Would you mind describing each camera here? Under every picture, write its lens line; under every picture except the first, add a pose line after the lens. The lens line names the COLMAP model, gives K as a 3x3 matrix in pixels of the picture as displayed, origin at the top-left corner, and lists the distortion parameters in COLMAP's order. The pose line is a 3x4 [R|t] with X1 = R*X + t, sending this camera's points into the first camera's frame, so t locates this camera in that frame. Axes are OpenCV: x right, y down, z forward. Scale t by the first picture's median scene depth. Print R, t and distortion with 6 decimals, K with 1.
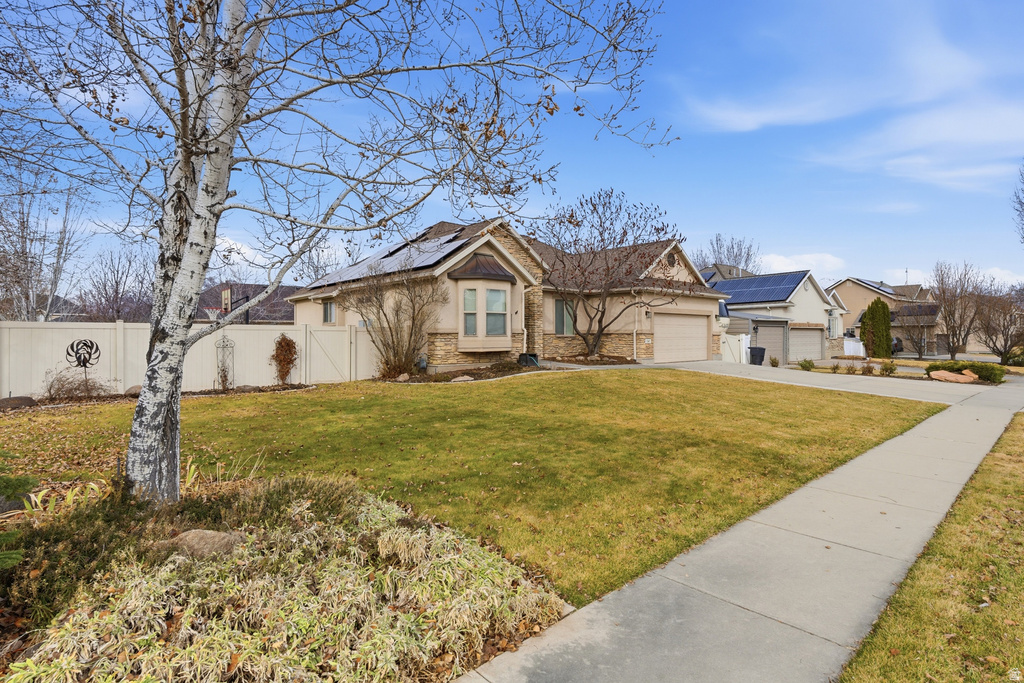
lens RADIAL K [[508.2, 0, 512.3], [0, 508.2, 342.5], [0, 0, 1]] dist [0.007228, -0.001761]
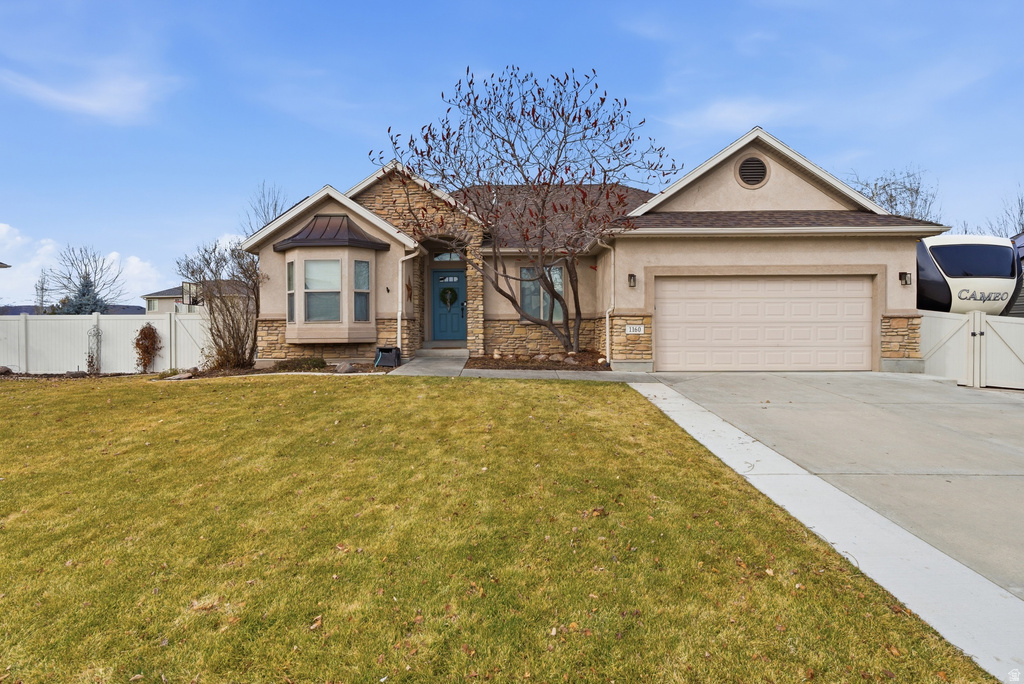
lens RADIAL K [[508.2, 0, 512.3], [0, 508.2, 336.3], [0, 0, 1]] dist [0.007228, -0.001761]
pose [[0.730524, 0.005396, -0.682865, 0.680090], [-0.003625, 0.999985, 0.004023, 0.003174], [0.682877, -0.000464, 0.730533, 0.645452]]
